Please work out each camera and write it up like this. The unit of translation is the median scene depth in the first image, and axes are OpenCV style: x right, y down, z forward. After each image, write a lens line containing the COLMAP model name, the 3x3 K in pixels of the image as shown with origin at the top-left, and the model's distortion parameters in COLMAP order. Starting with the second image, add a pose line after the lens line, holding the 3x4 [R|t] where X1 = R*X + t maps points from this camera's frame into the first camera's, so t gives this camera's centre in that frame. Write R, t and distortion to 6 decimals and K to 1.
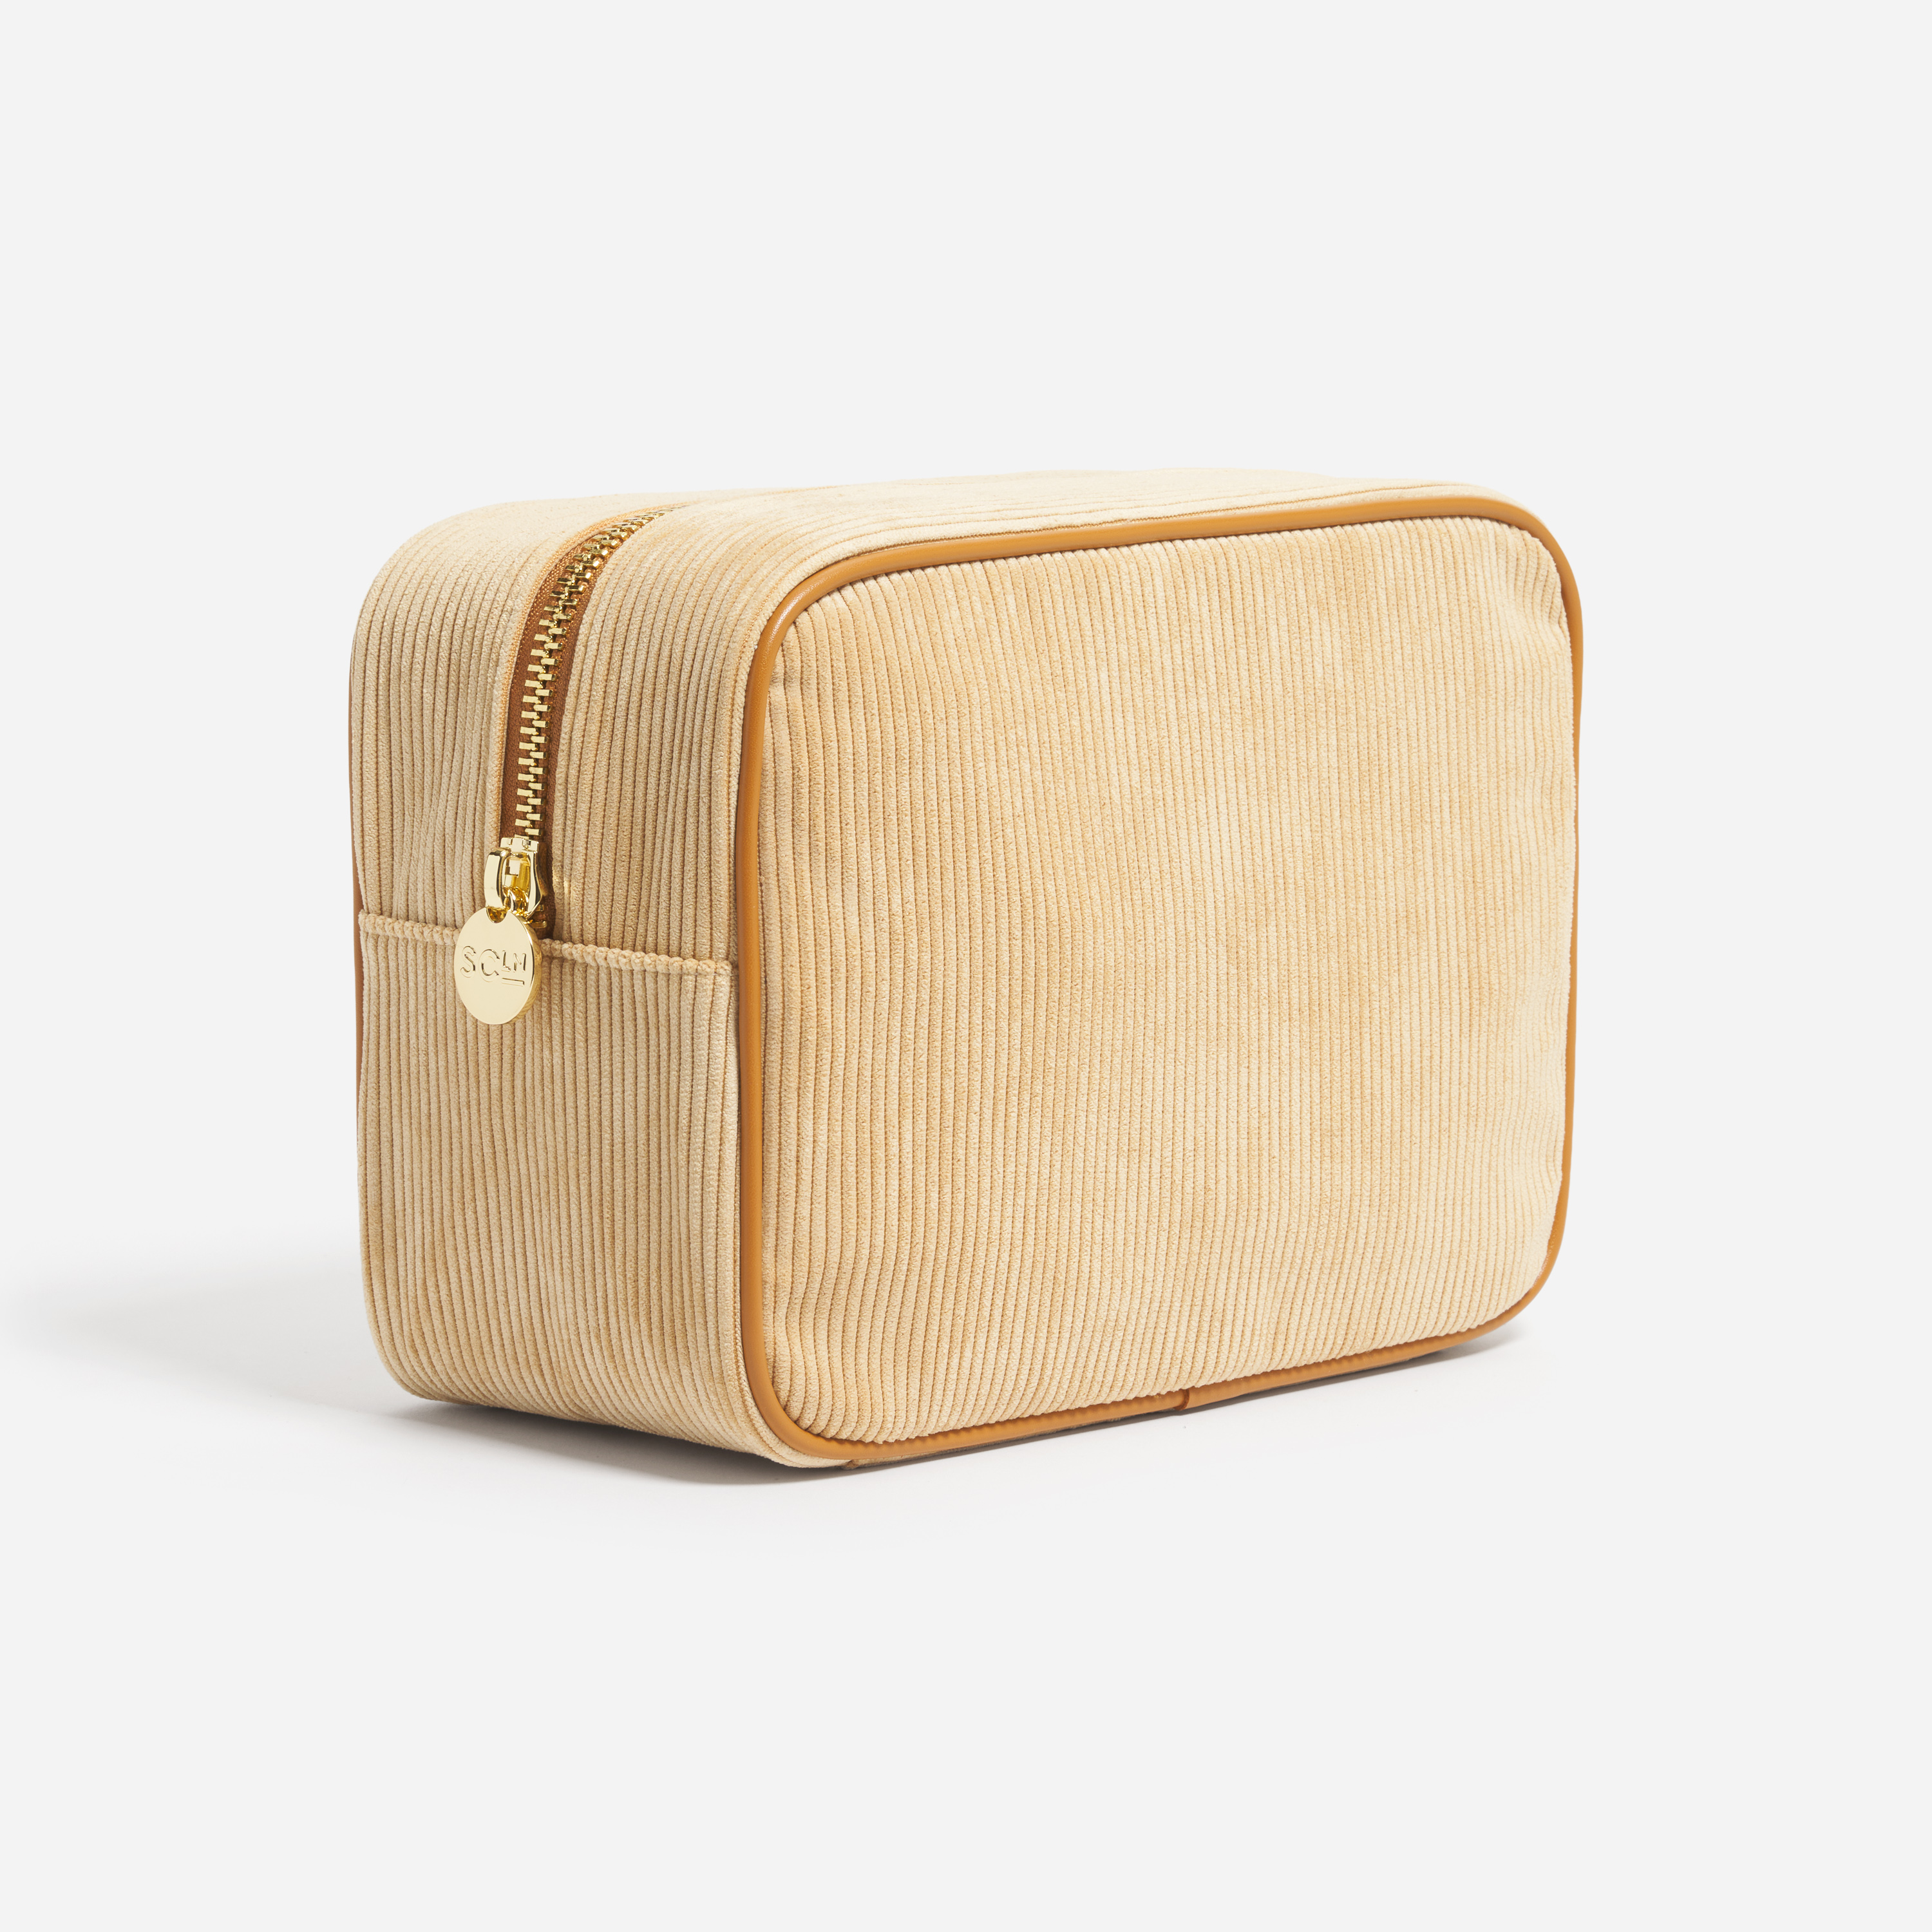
lens RADIAL K [[12260.1, 0, 968.6], [0, 12260.1, 965.9], [0, 0, 1]] dist [-1.344181, 0.000000]
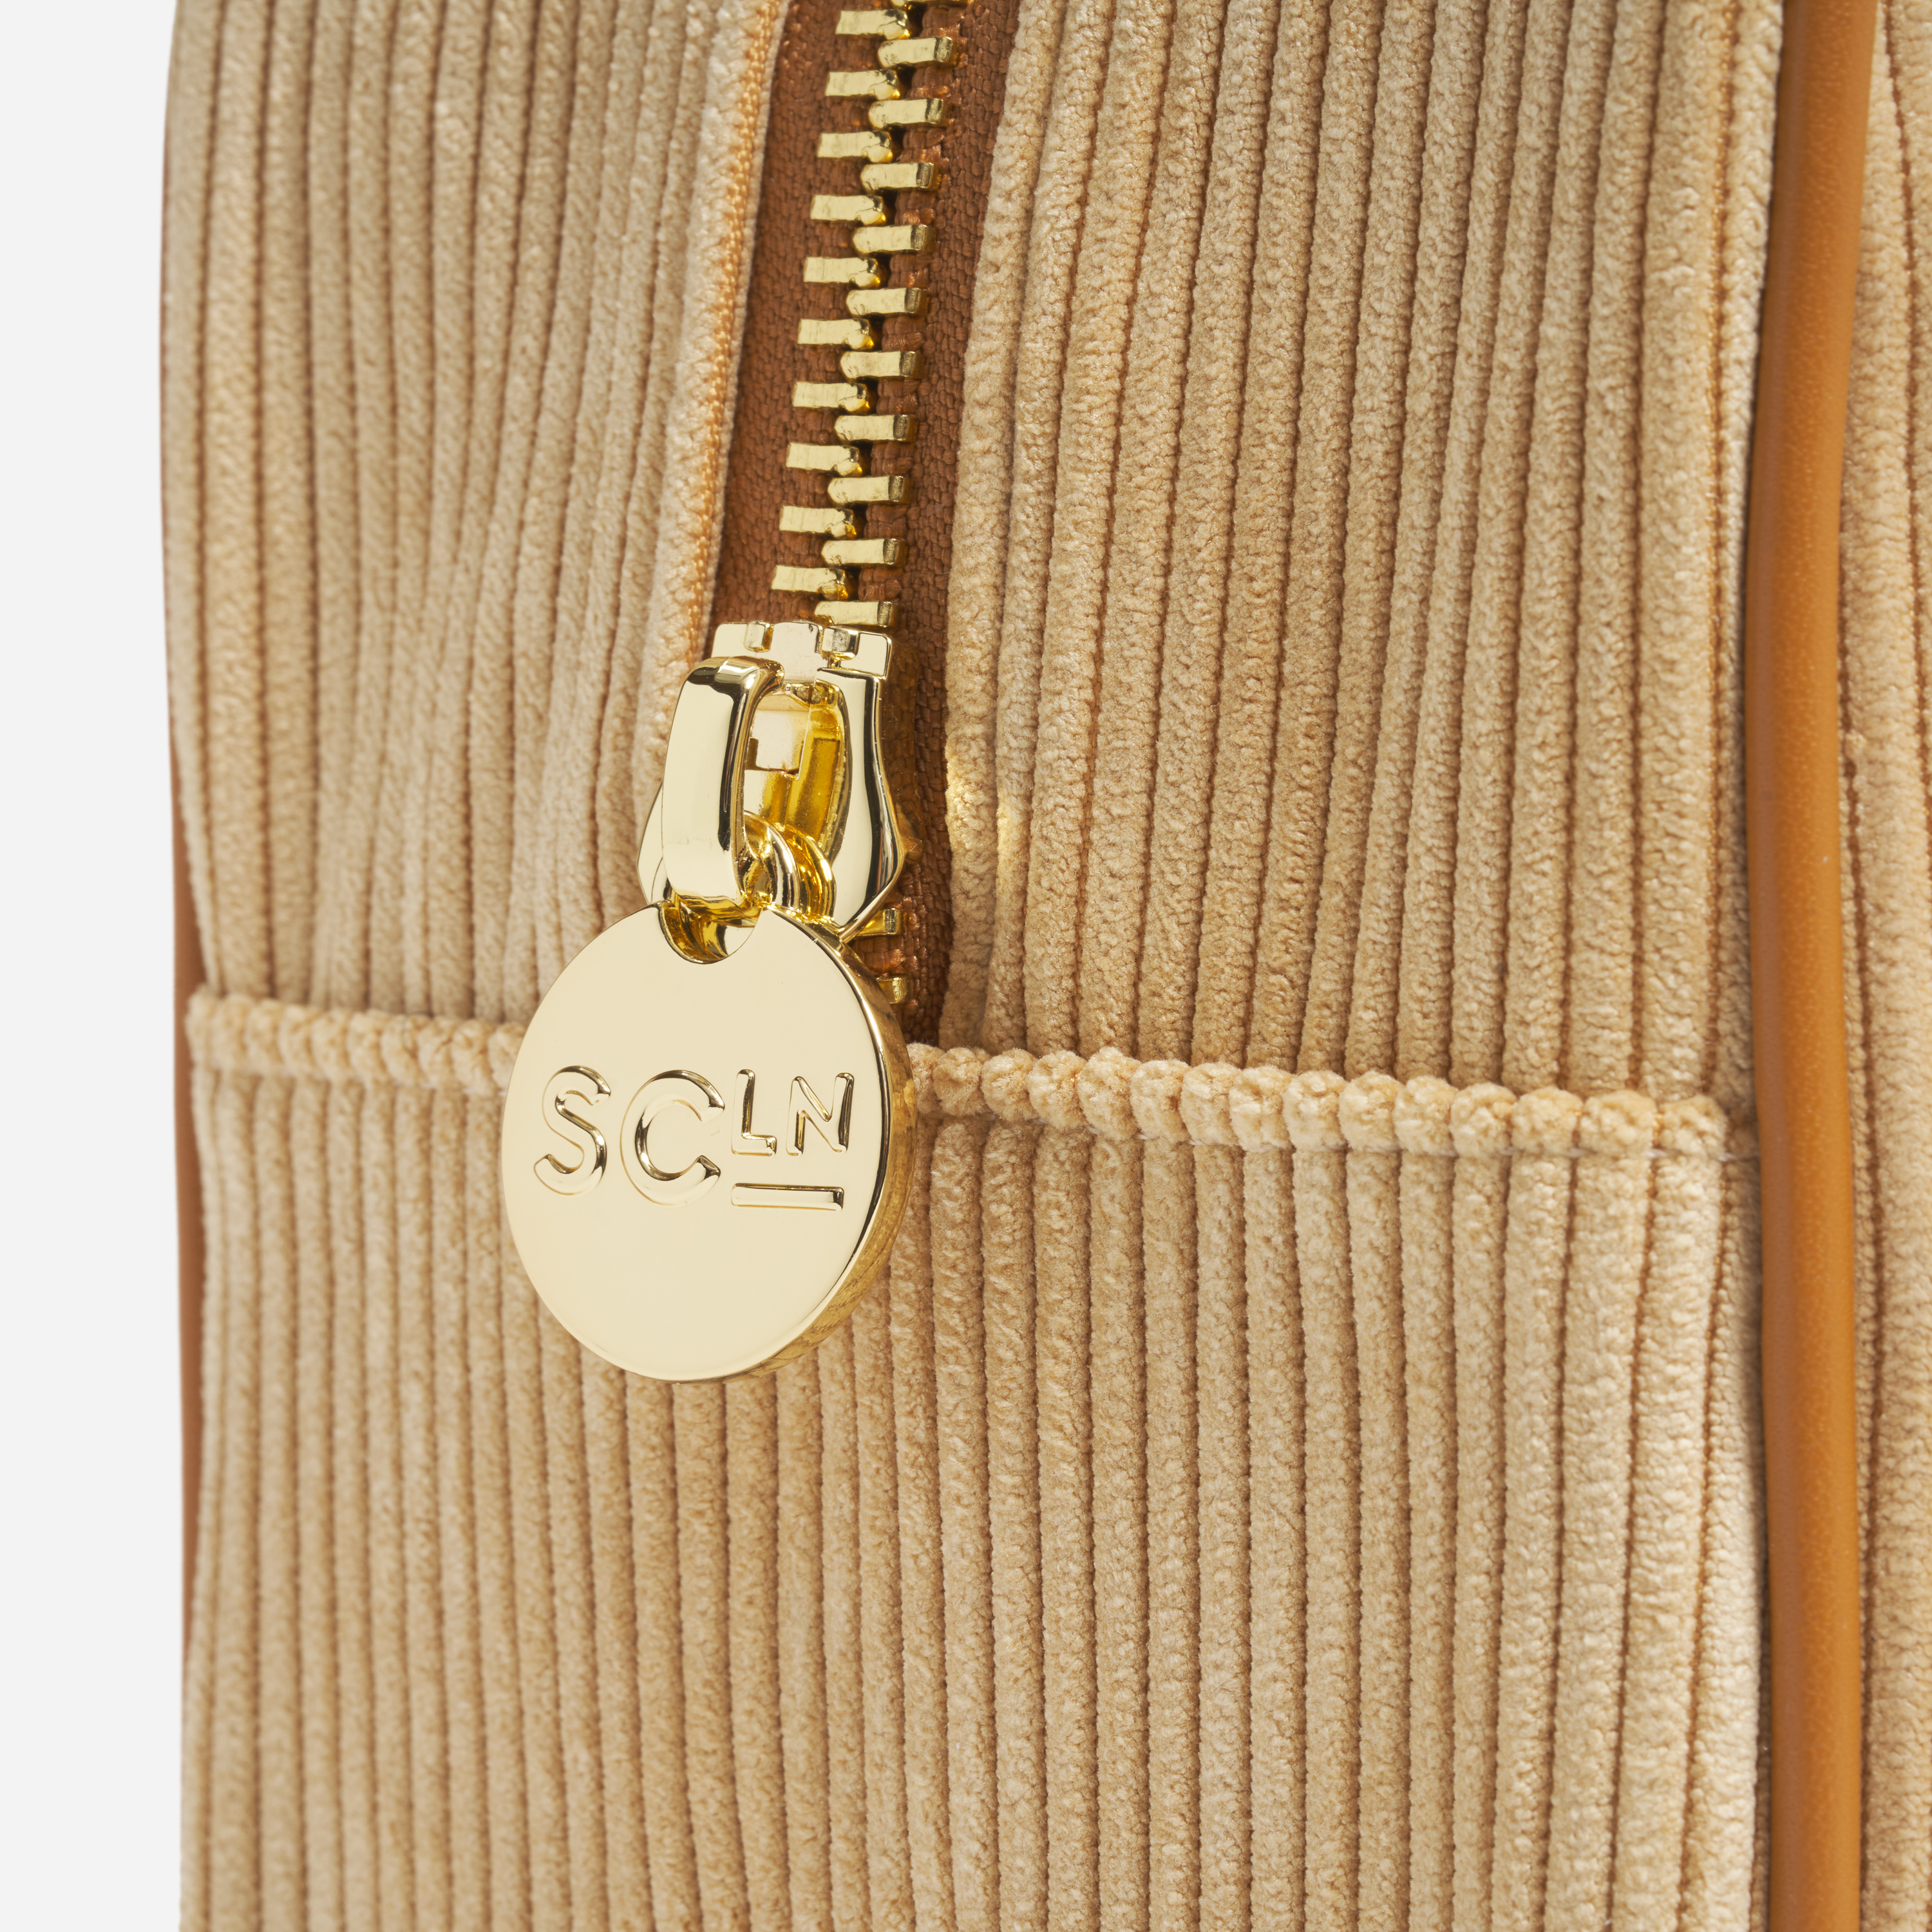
lens RADIAL K [[12260.1, 0, 964.7], [0, 12260.1, 964.3], [0, 0, 1]] dist [-1.344181, 0.000000]
pose [[0.999737, 0.006916, -0.021871, -0.028375], [-0.008356, 0.997753, -0.066471, 0.012360], [0.021362, 0.066637, 0.997549, 0.760870]]
